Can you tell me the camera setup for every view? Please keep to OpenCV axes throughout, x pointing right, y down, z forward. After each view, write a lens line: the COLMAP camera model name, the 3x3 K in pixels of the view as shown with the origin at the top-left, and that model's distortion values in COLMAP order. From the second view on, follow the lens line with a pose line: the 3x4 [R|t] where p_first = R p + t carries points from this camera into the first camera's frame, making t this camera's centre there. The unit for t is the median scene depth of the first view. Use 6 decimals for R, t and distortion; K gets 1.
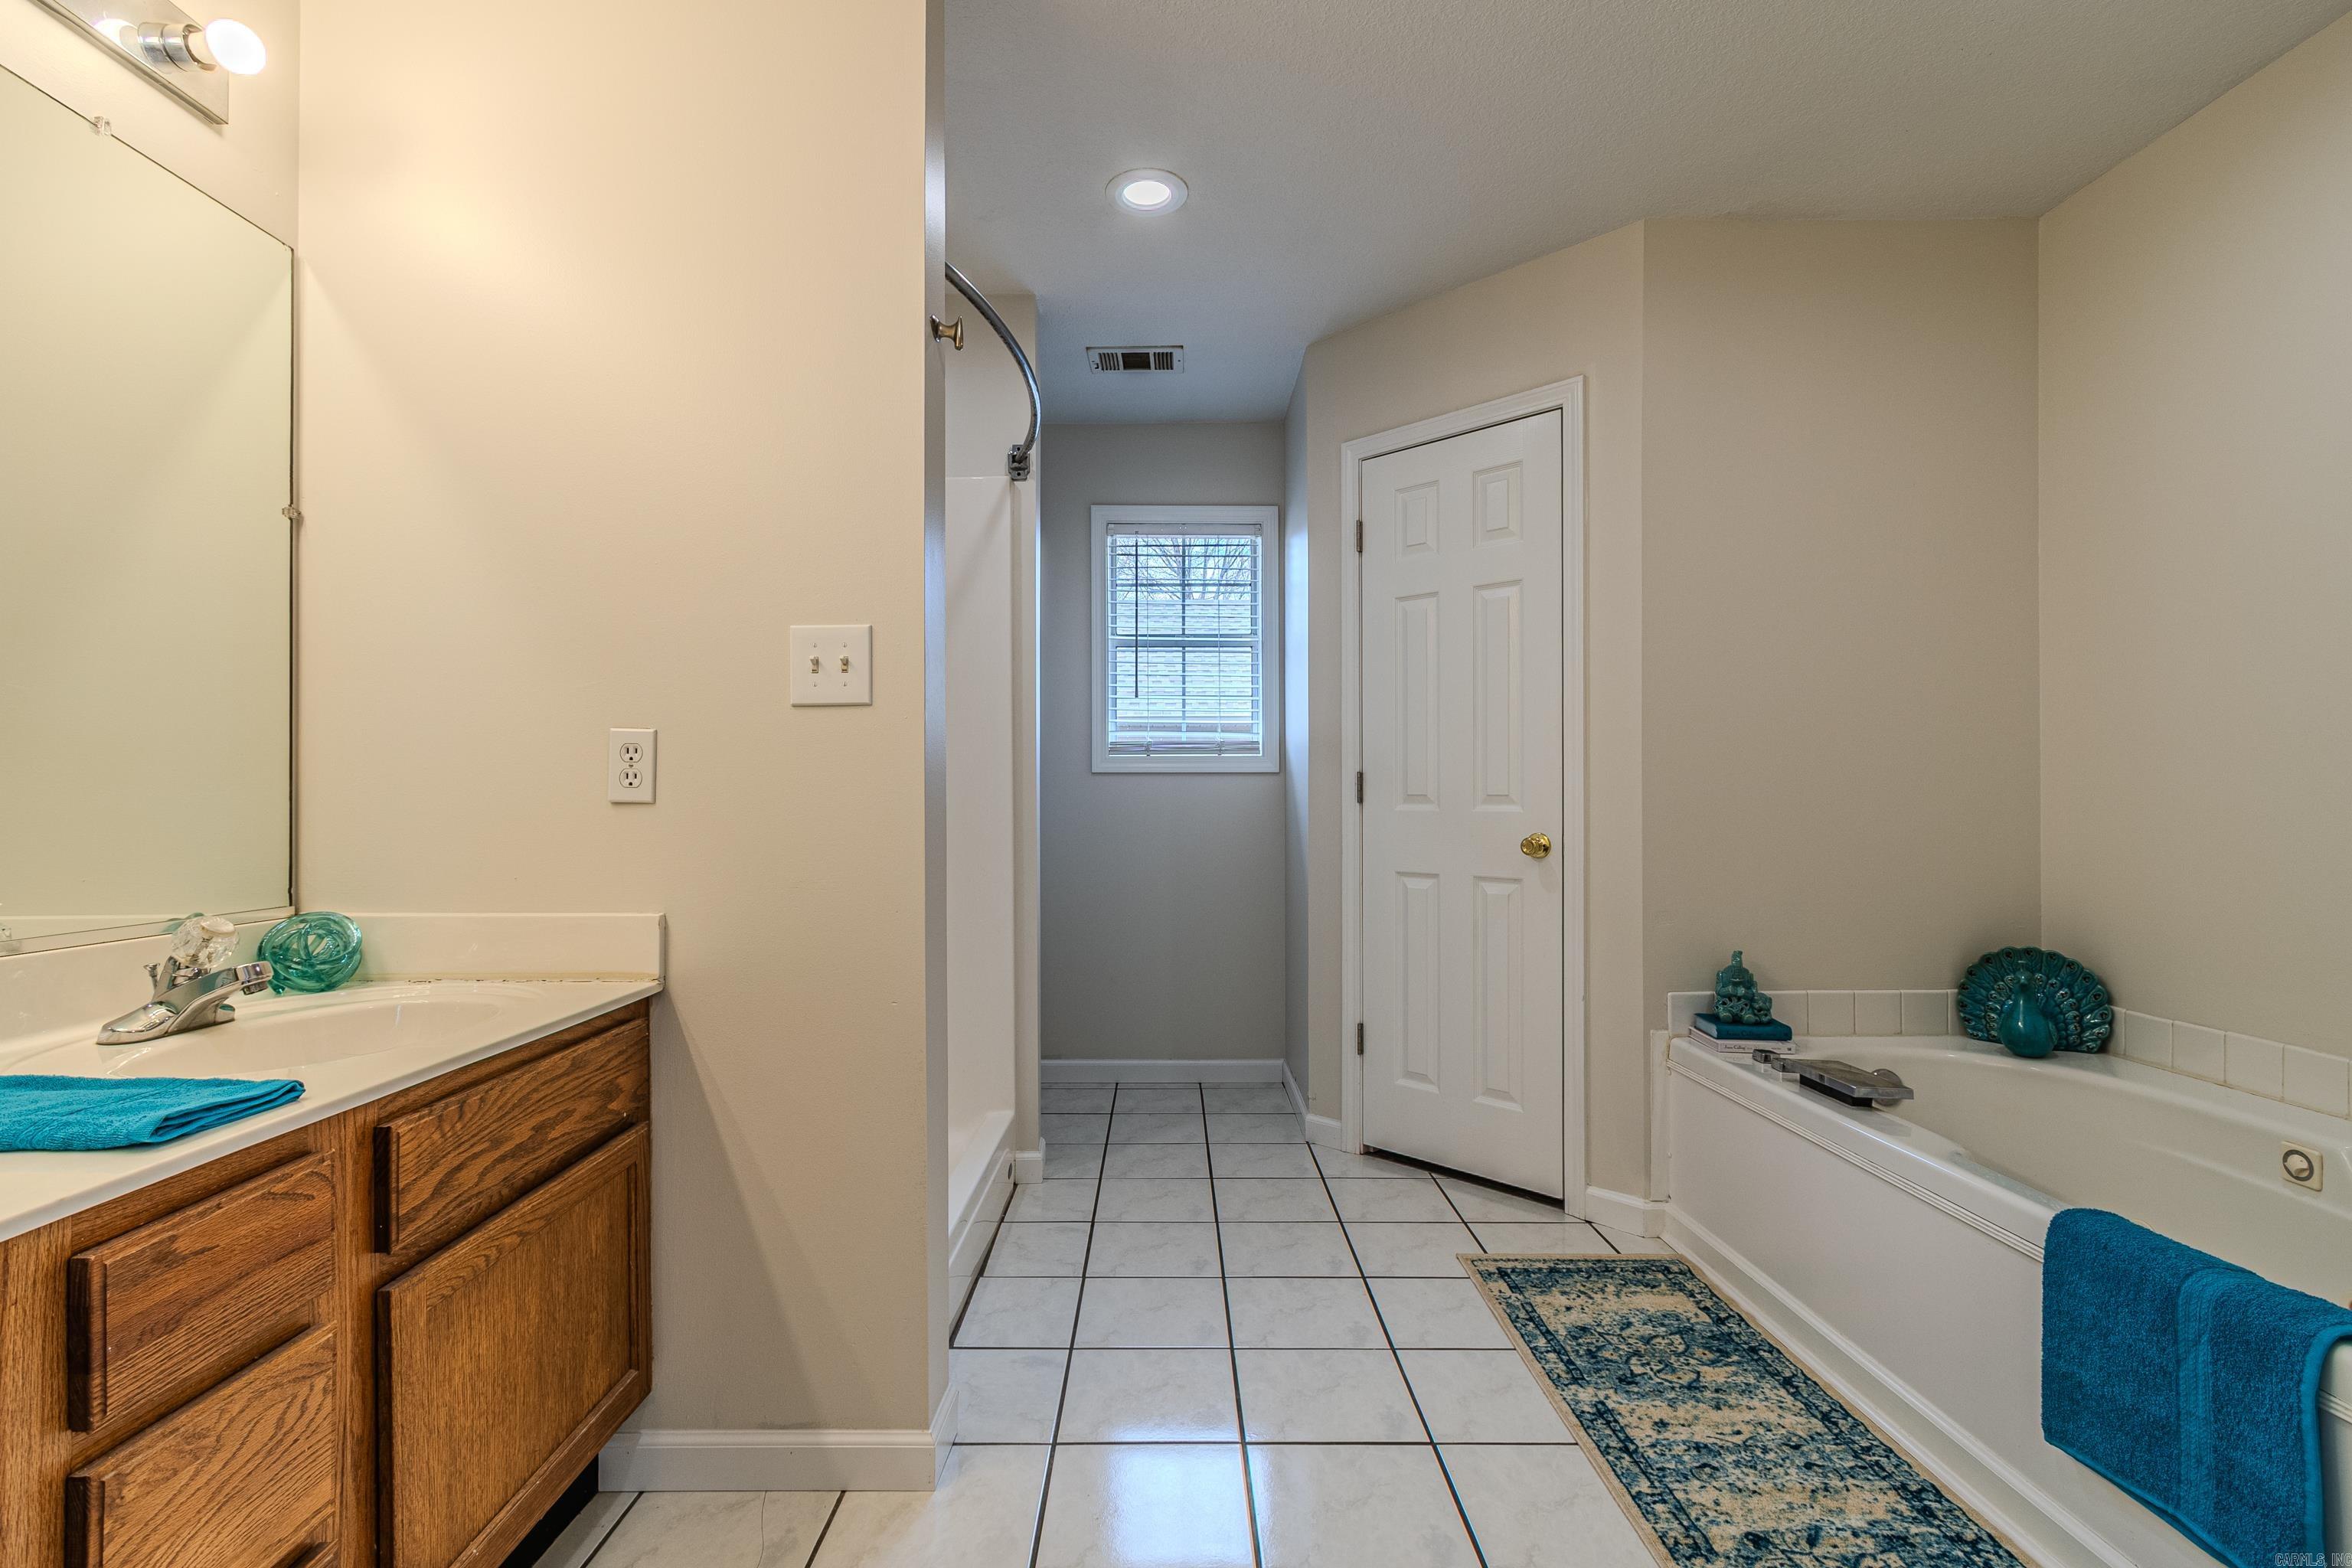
lens RADIAL K [[1068.7, 0, 1186.3], [0, 1068.7, 802.2], [0, 0, 1]] dist [0.007821, -0.003487]
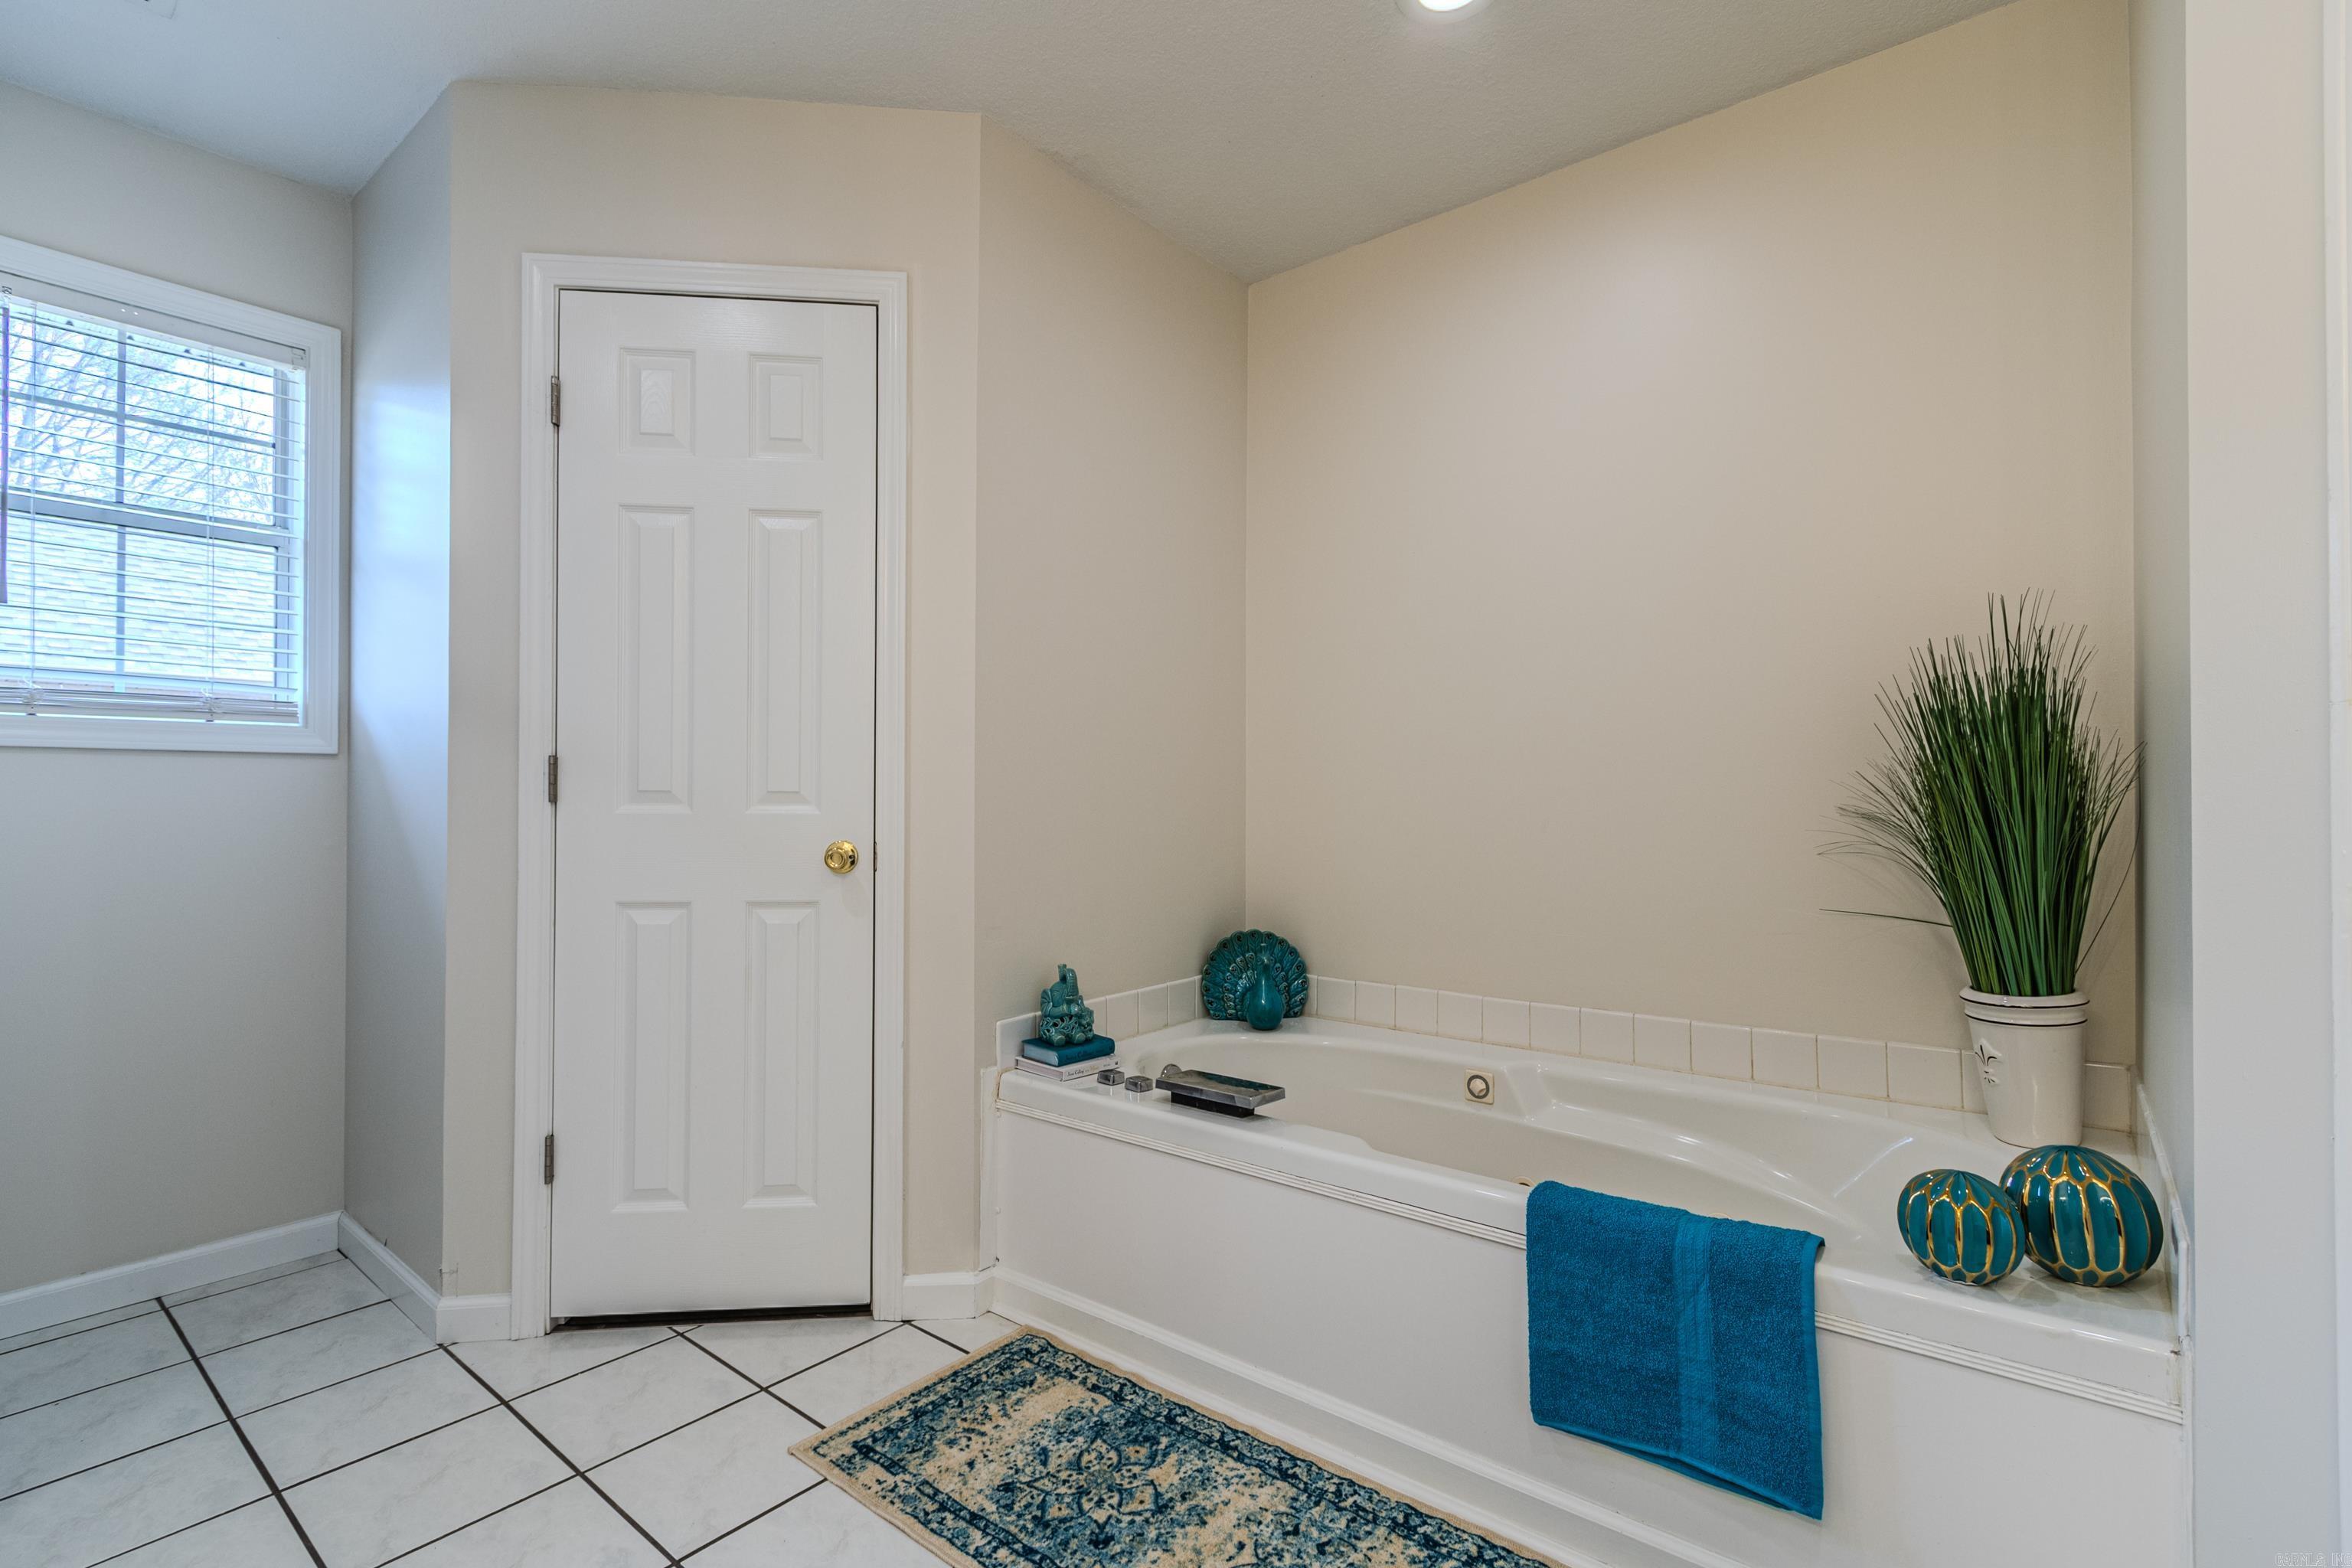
lens RADIAL K [[1056.6, 0, 1174.0], [0, 1056.6, 789.2], [0, 0, 1]] dist [0.002561, -0.000180]
pose [[0.641671, 0.008269, 0.766935, -0.117007], [0.000785, 0.999934, -0.011438, 0.000393], [-0.766980, 0.007942, 0.641622, 0.355571]]
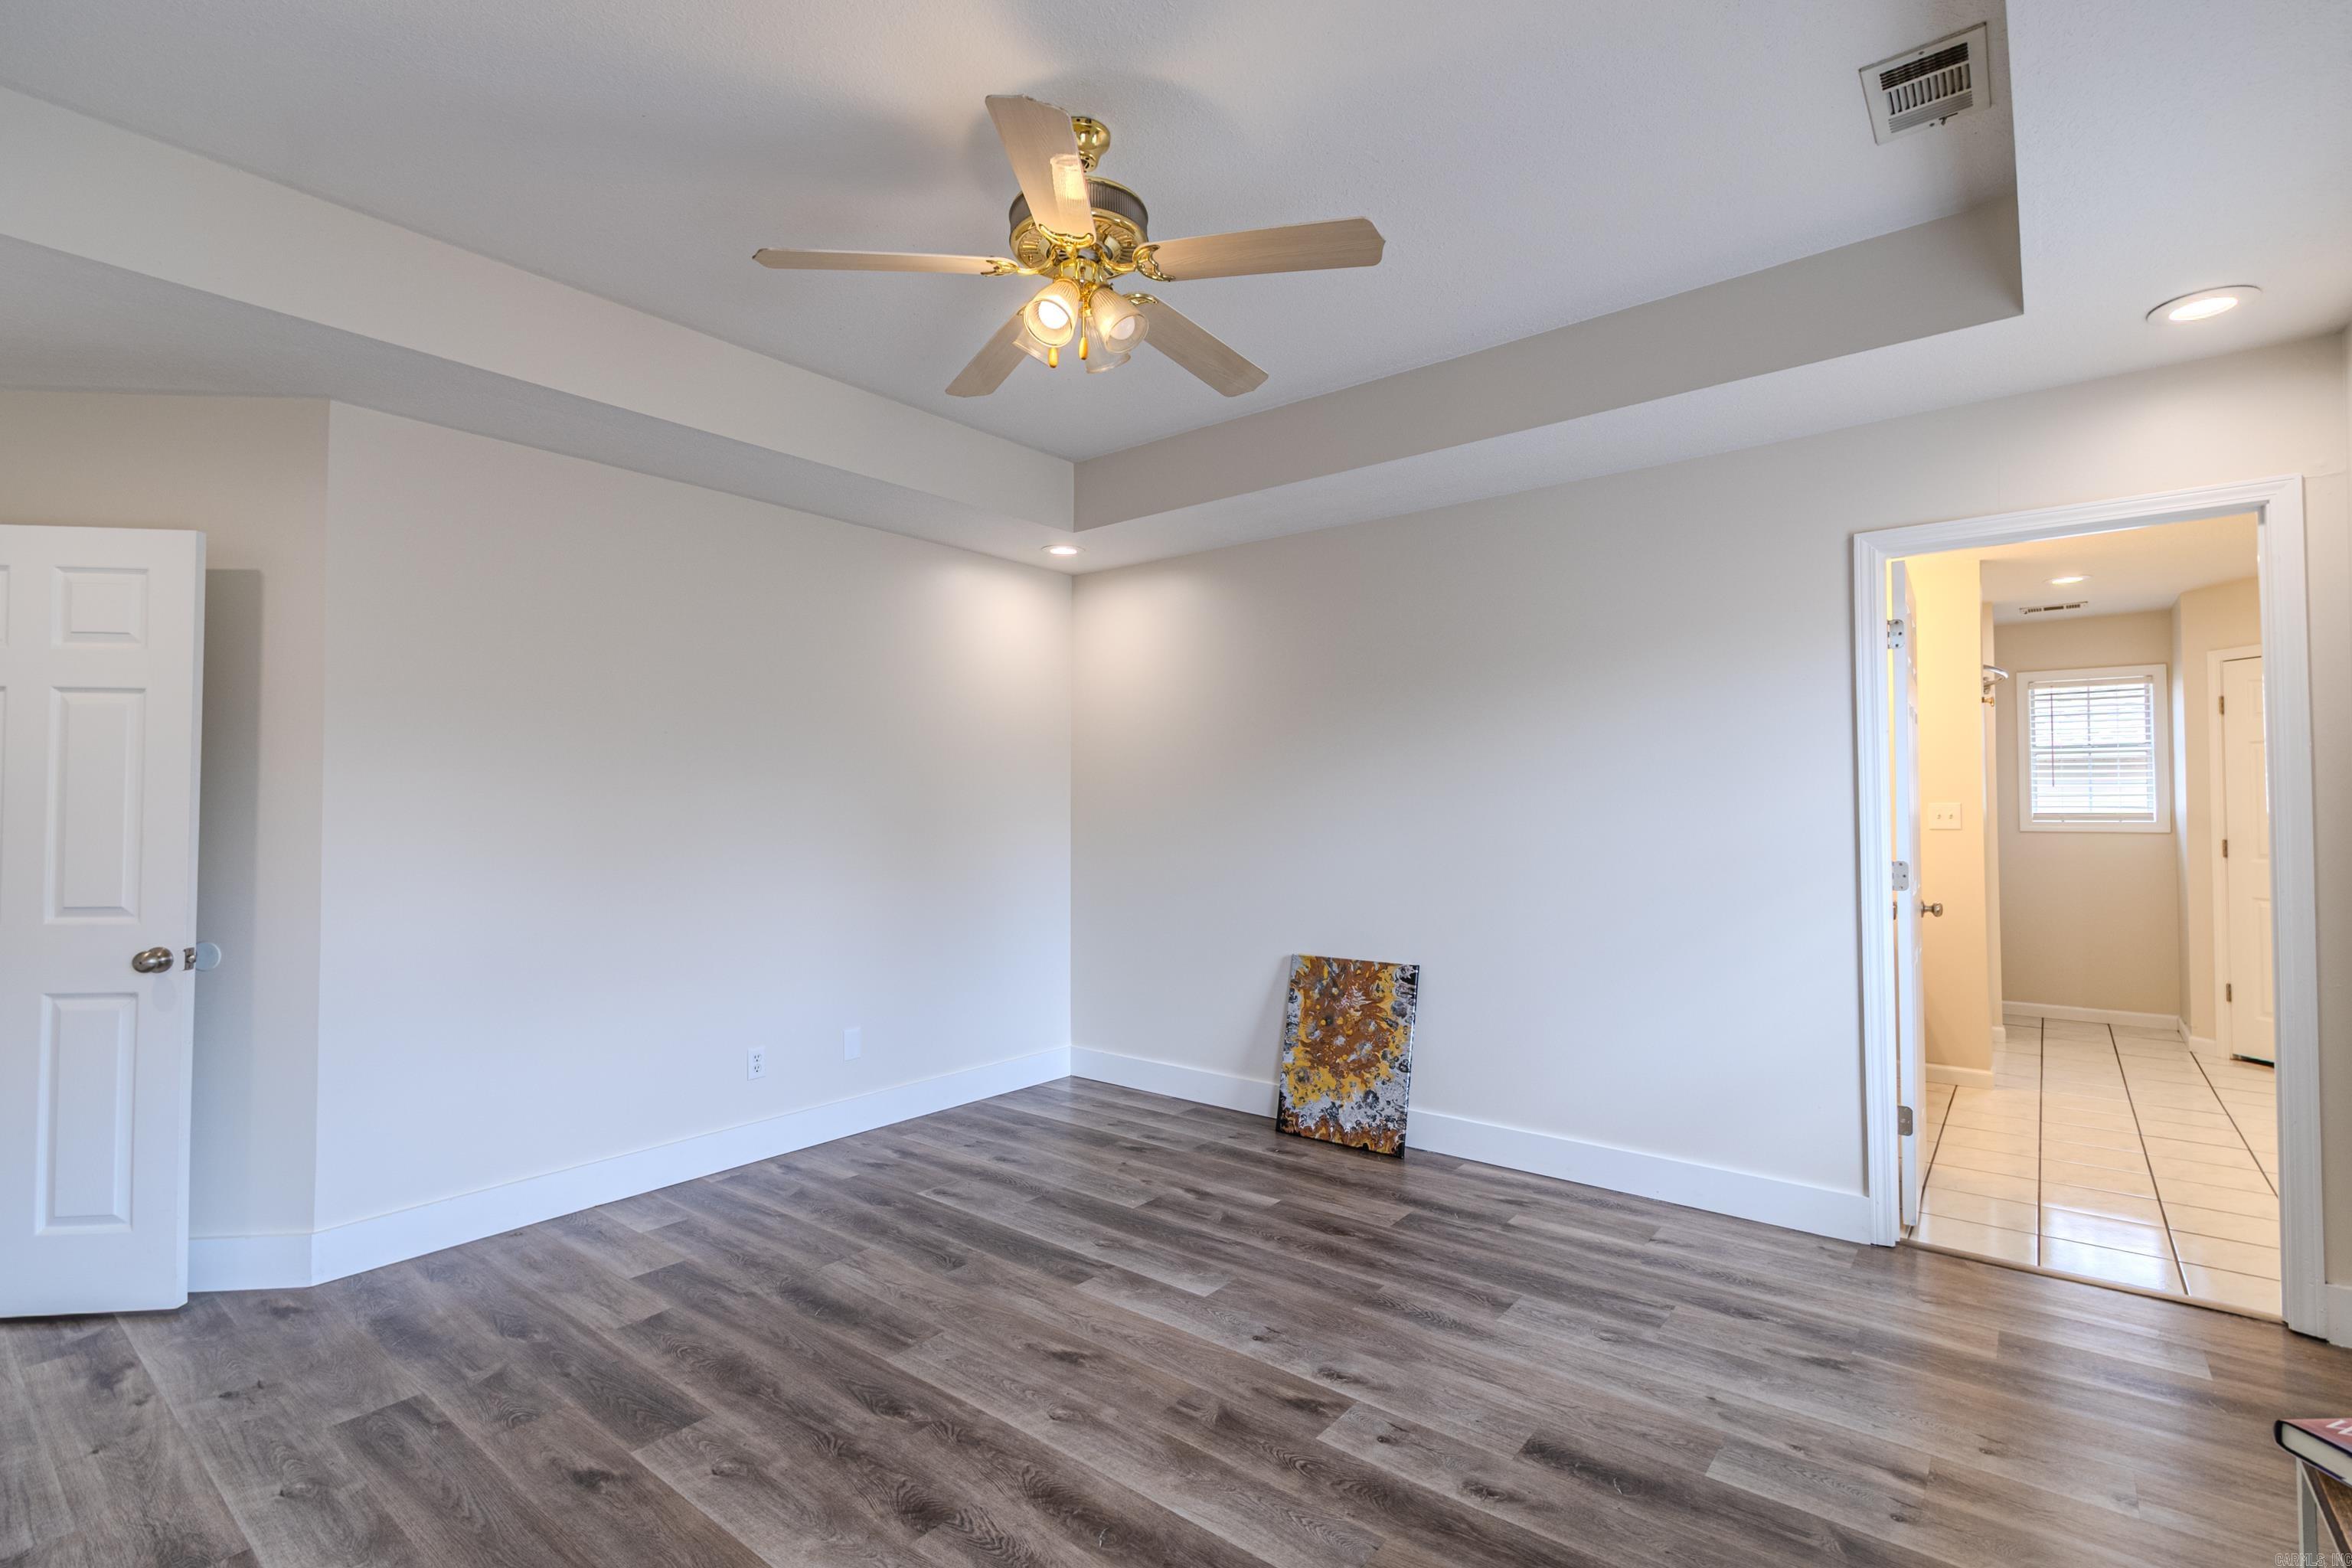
lens RADIAL K [[1068.7, 0, 1186.3], [0, 1068.7, 802.2], [0, 0, 1]] dist [0.007821, -0.003487]
pose [[0.770131, -0.011305, -0.637785, -0.033529], [0.003298, 0.999900, -0.013742, -0.089386], [0.637877, 0.008480, 0.770092, -1.810730]]
